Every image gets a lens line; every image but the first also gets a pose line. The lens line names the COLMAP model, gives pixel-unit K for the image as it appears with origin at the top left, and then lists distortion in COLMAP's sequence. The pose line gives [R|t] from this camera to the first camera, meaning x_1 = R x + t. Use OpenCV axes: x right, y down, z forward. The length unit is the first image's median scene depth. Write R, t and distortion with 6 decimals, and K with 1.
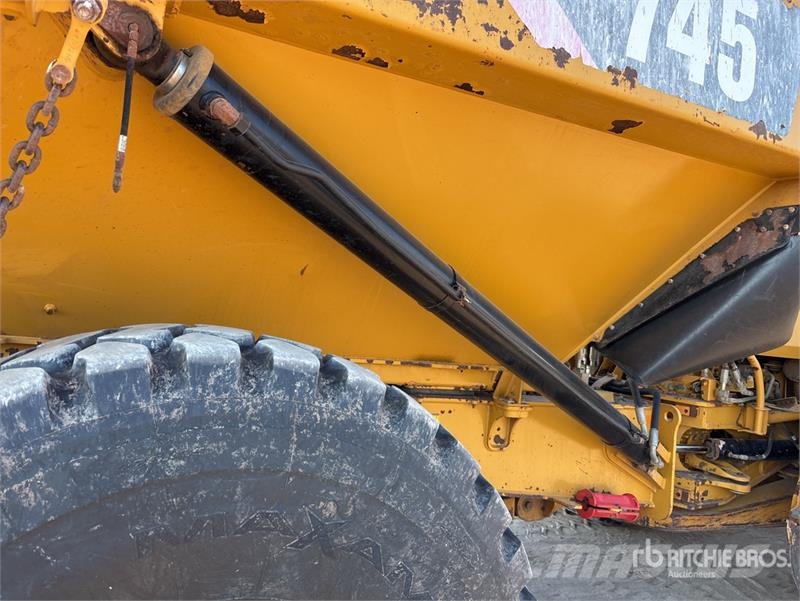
lens RADIAL K [[636.8, 0, 400.0], [0, 636.8, 300.5], [0, 0, 1]] dist [0.033934, -0.007194]
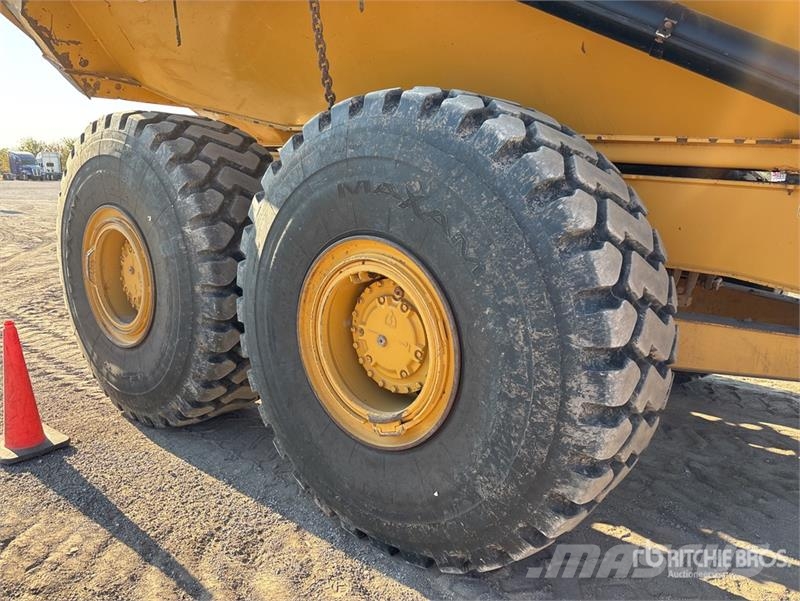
lens RADIAL K [[636.8, 0, 400.0], [0, 636.8, 300.5], [0, 0, 1]] dist [0.033934, -0.007194]
pose [[0.347780, 0.117272, -0.930213, 1.278860], [-0.003503, 0.992302, 0.123790, 0.383395], [0.937570, -0.039793, 0.345514, 0.378899]]
